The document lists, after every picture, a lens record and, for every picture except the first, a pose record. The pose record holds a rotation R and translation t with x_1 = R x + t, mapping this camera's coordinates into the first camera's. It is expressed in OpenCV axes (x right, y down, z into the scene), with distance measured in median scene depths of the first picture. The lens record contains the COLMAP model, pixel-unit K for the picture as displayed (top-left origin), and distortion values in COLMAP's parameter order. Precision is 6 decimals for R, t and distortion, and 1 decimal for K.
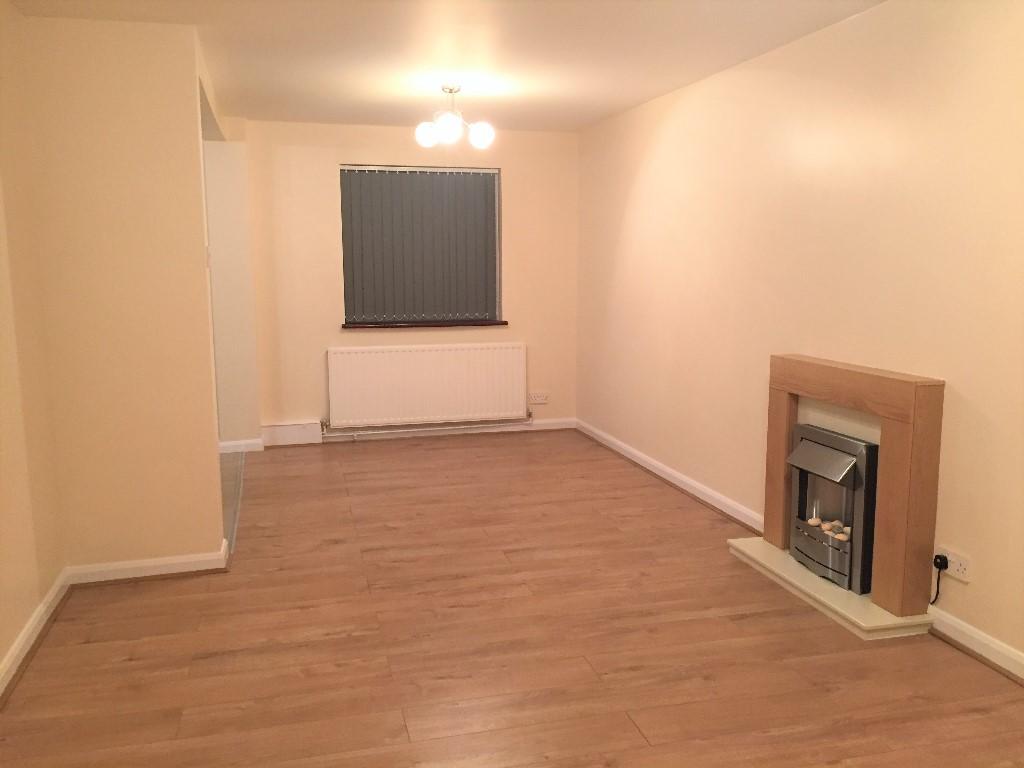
lens RADIAL K [[882.3, 0, 512.0], [0, 882.3, 384.0], [0, 0, 1]] dist [0.104581, -0.147246]
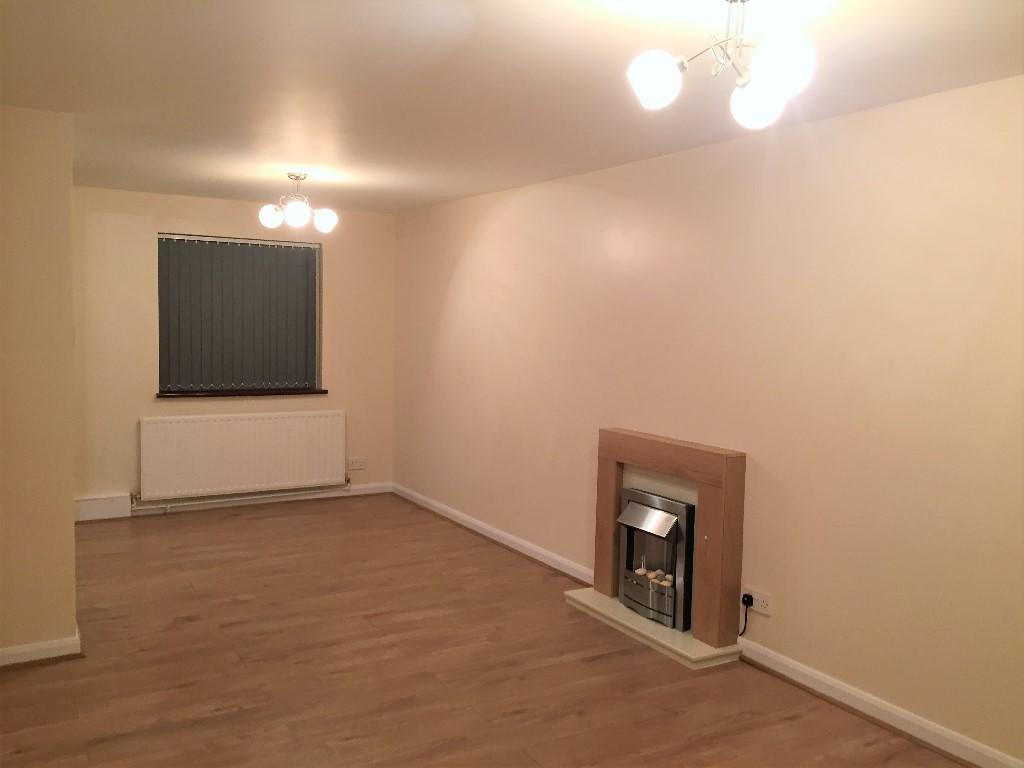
lens RADIAL K [[882.3, 0, 512.0], [0, 882.3, 384.0], [0, 0, 1]] dist [0.104581, -0.147246]
pose [[0.962738, 0.004996, 0.270391, -0.137674], [0.011778, 0.998106, -0.060379, -0.023258], [-0.270180, 0.061313, 0.960856, -0.090984]]
